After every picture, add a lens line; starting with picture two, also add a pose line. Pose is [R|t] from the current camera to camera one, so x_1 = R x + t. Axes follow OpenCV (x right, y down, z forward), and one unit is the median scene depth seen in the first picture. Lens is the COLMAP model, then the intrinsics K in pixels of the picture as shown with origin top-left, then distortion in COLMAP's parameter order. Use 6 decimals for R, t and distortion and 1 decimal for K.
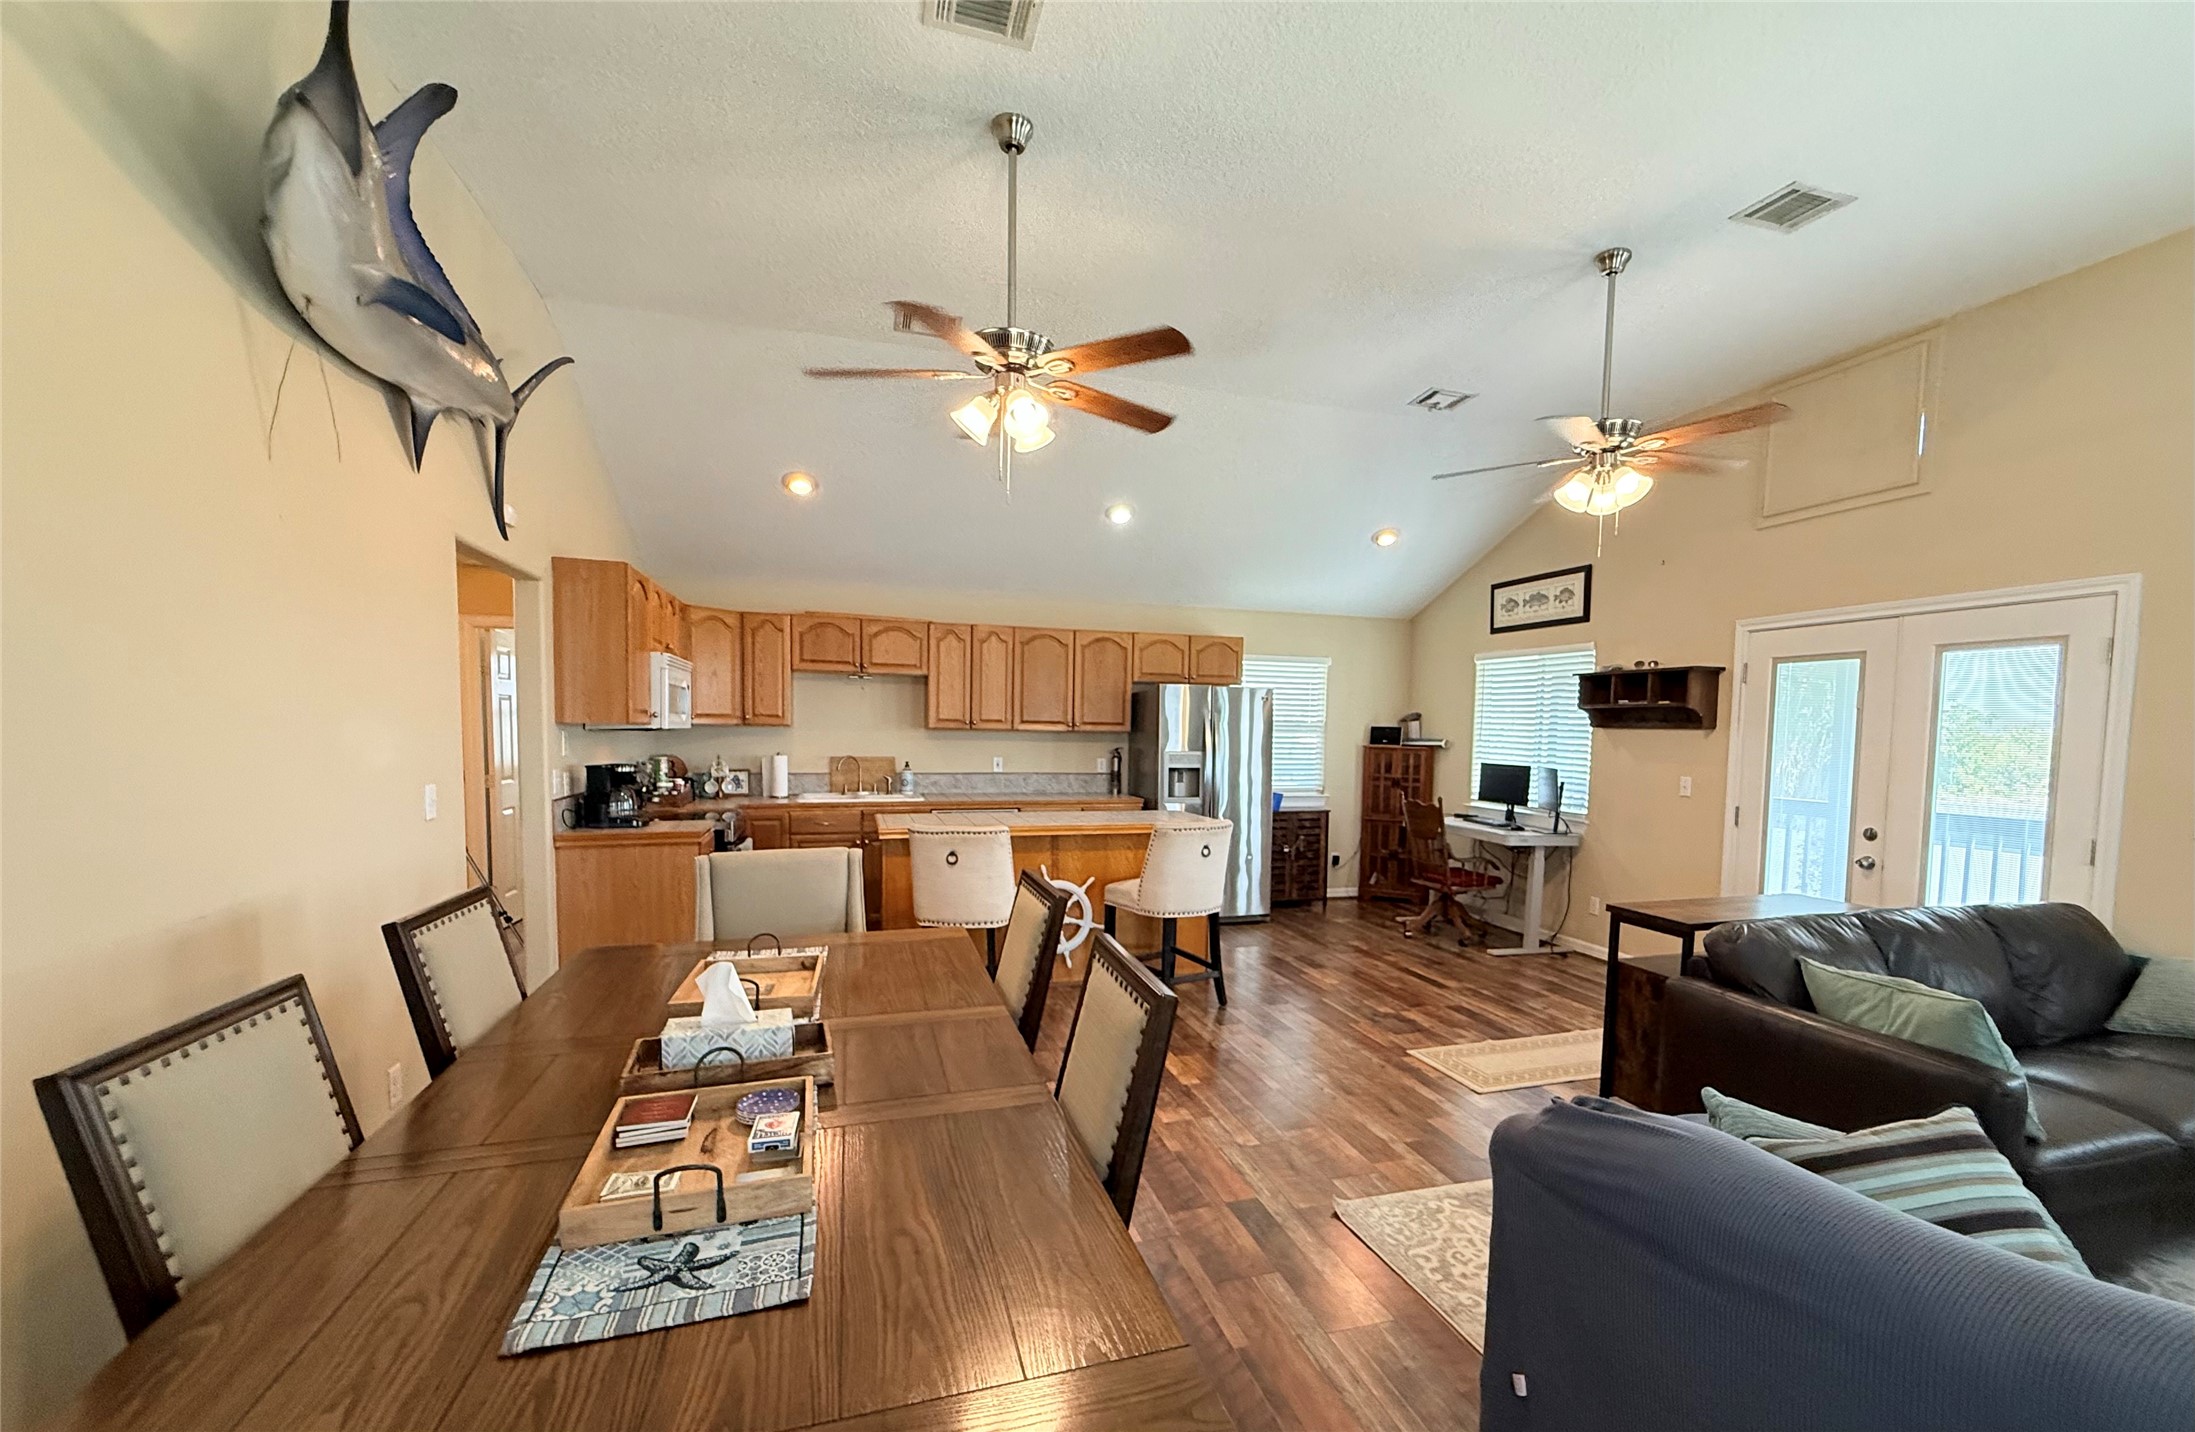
lens RADIAL K [[916.0, 0, 1147.9], [0, 916.0, 777.6], [0, 0, 1]] dist [0.016414, 0.000270]
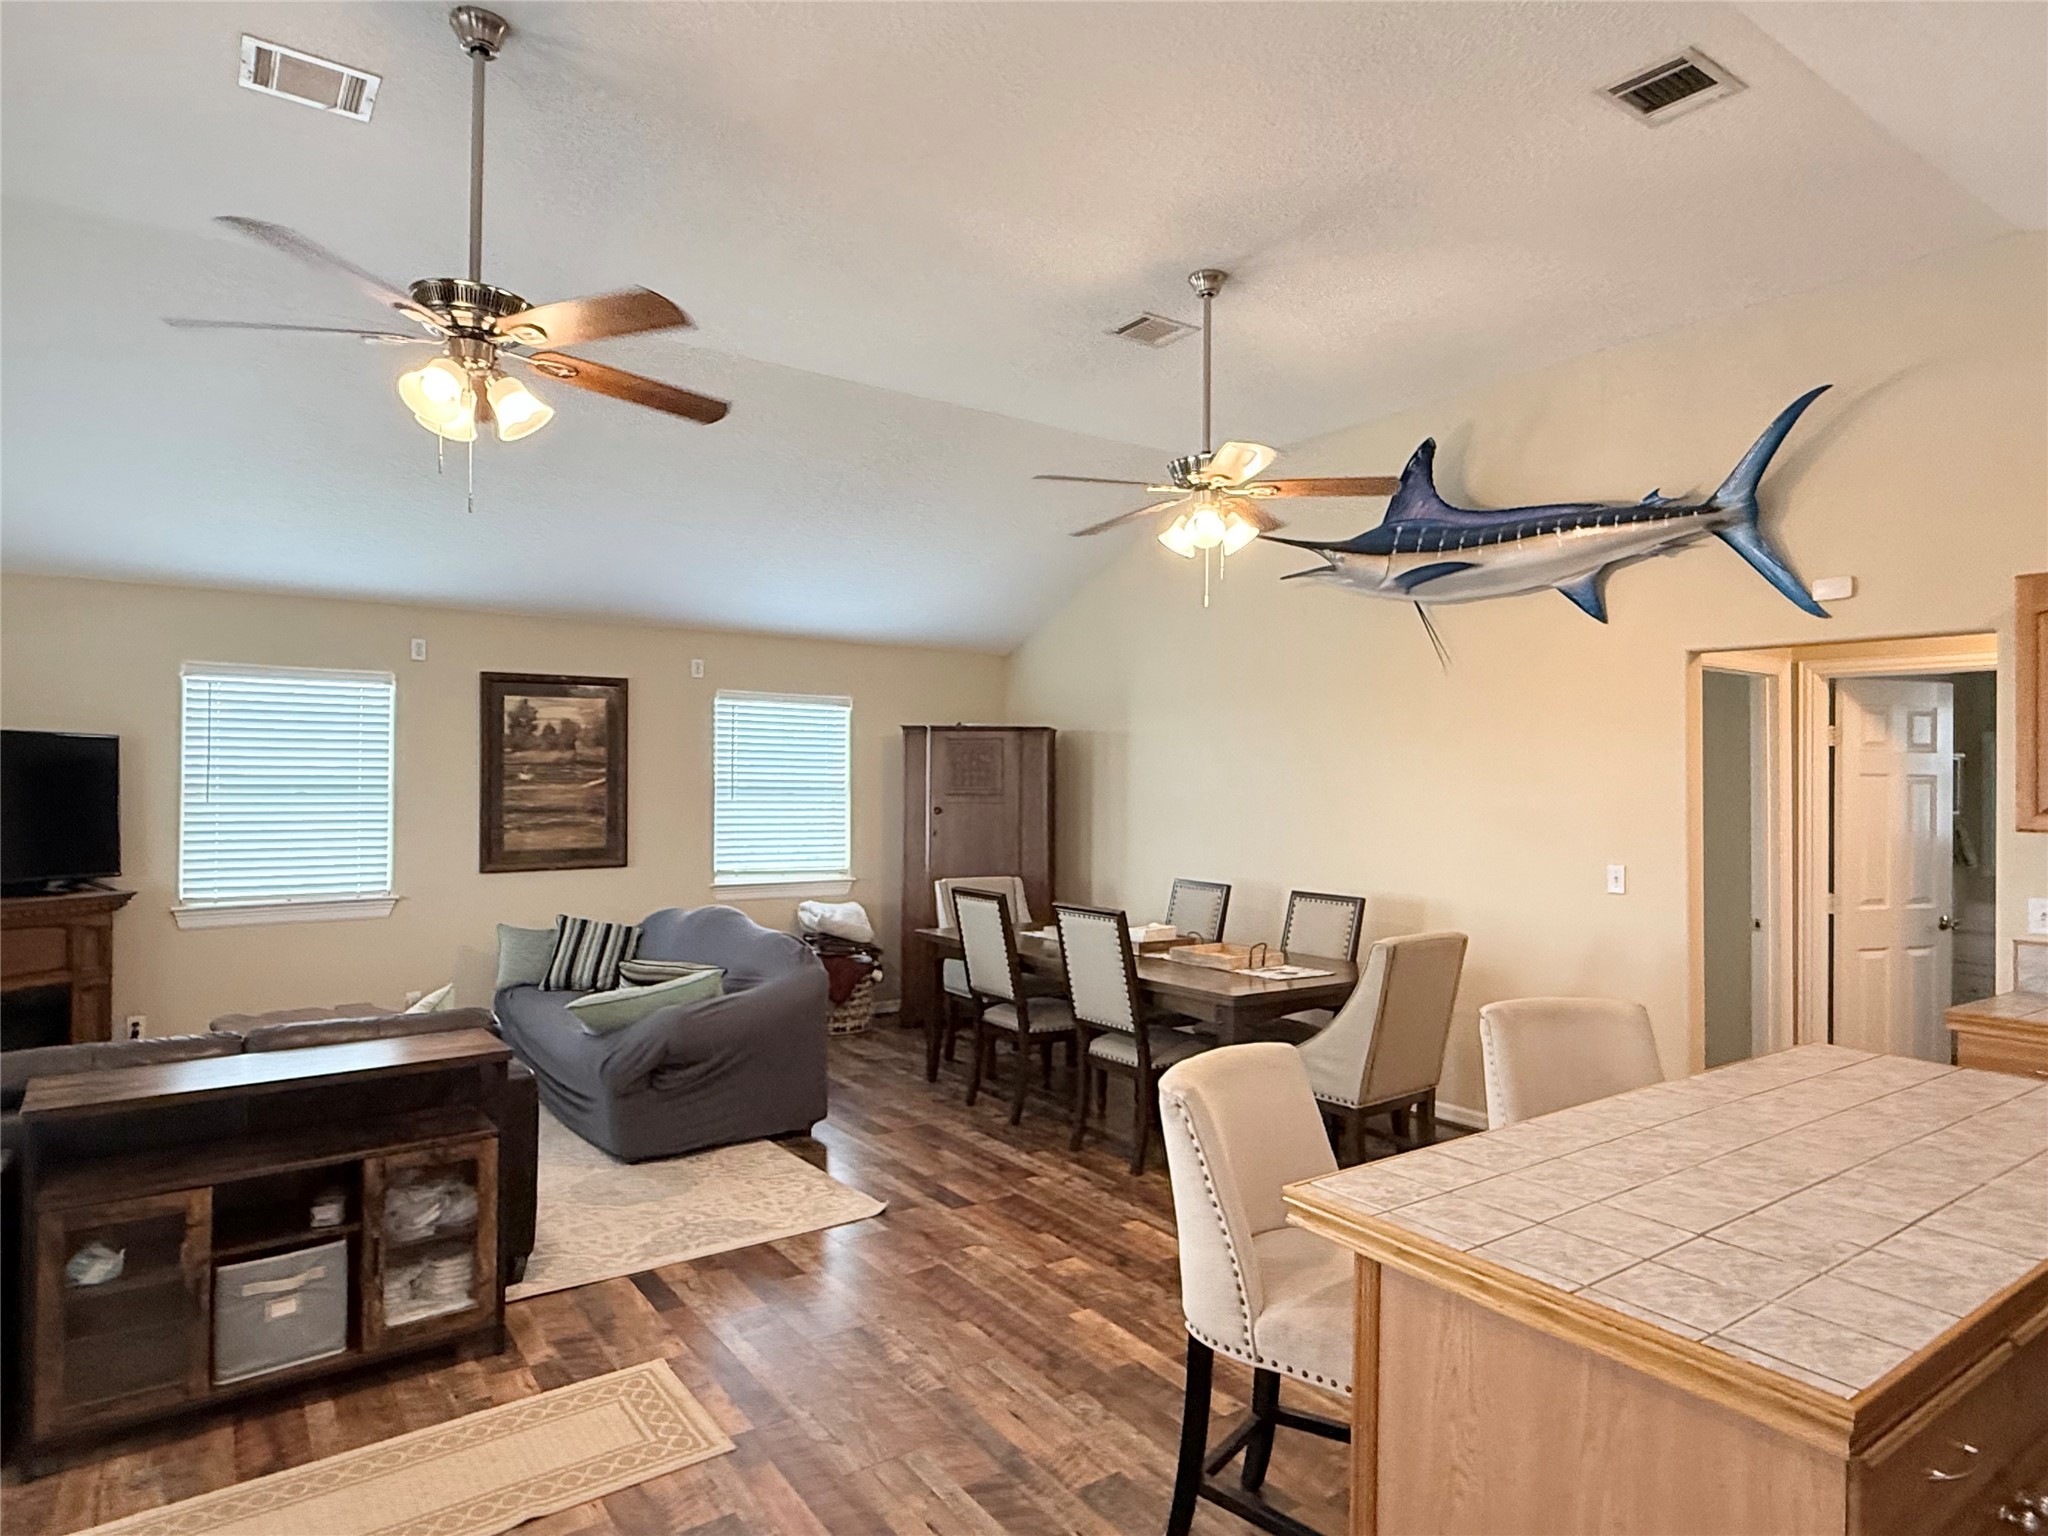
lens RADIAL K [[1175.9, 0, 1020.6], [0, 1175.9, 765.7], [0, 0, 1]] dist [-0.000125, -0.002225]
pose [[-0.955950, -0.031487, -0.291836, 0.218470], [-0.044039, 0.998361, 0.036538, -0.070825], [0.290208, 0.047781, -0.955770, 1.084571]]
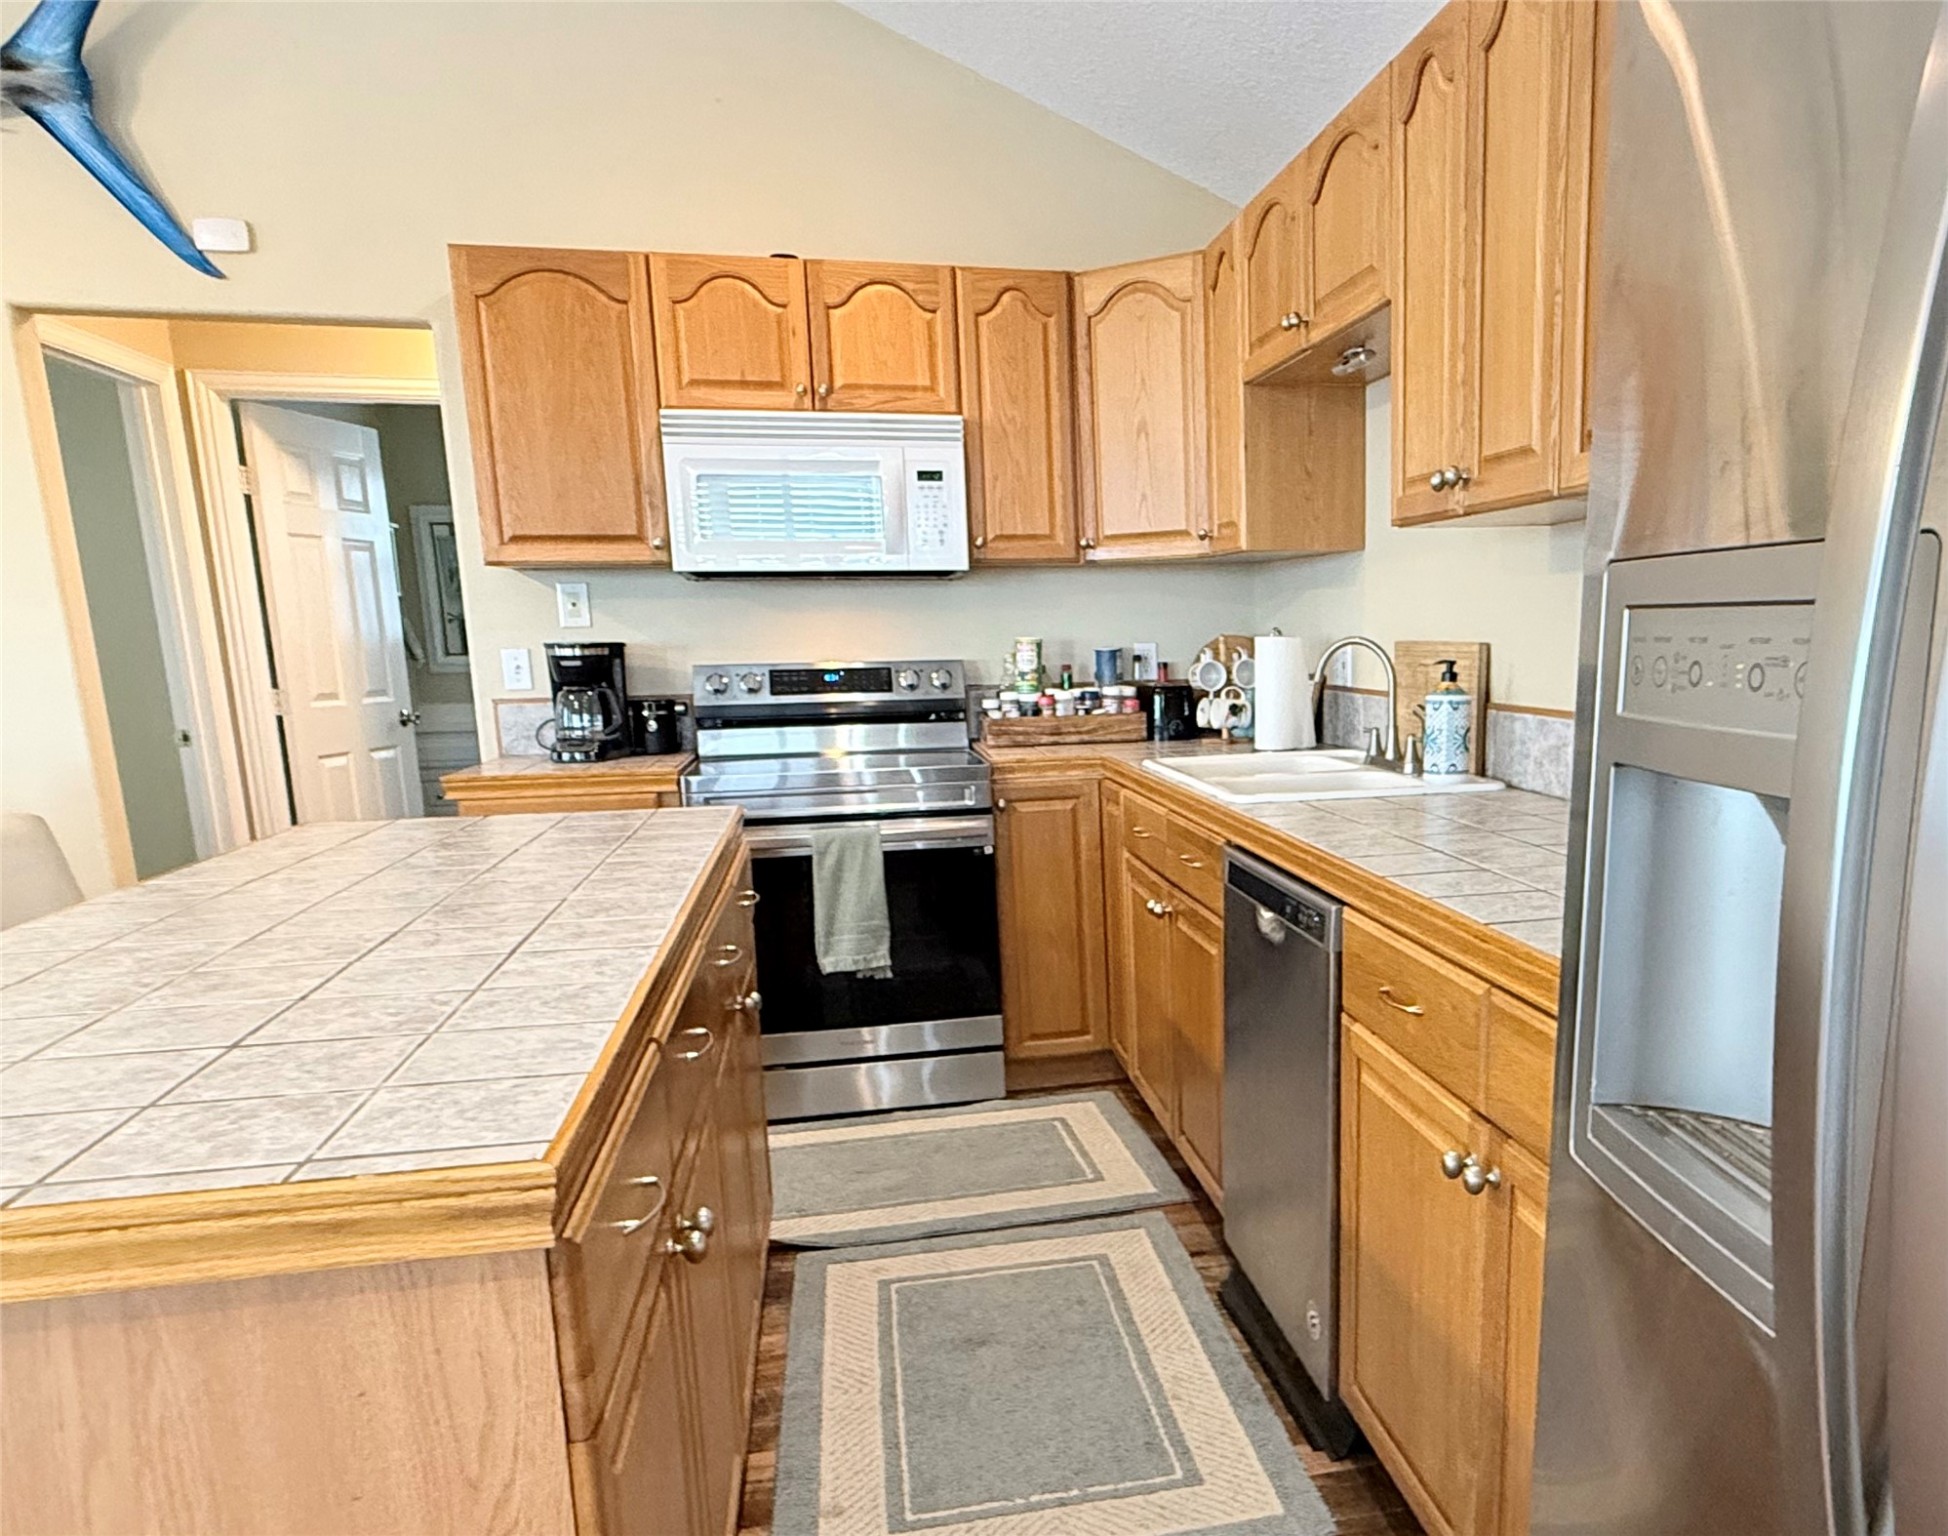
lens RADIAL K [[1389.3, 0, 1169.7], [0, 1389.3, 897.6], [0, 0, 1]] dist [-0.002569, 0.006978]
pose [[-0.083856, 0.177894, -0.980470, 0.159361], [-0.039213, 0.982585, 0.181631, -0.021033], [0.995706, 0.053678, -0.075420, 1.018877]]
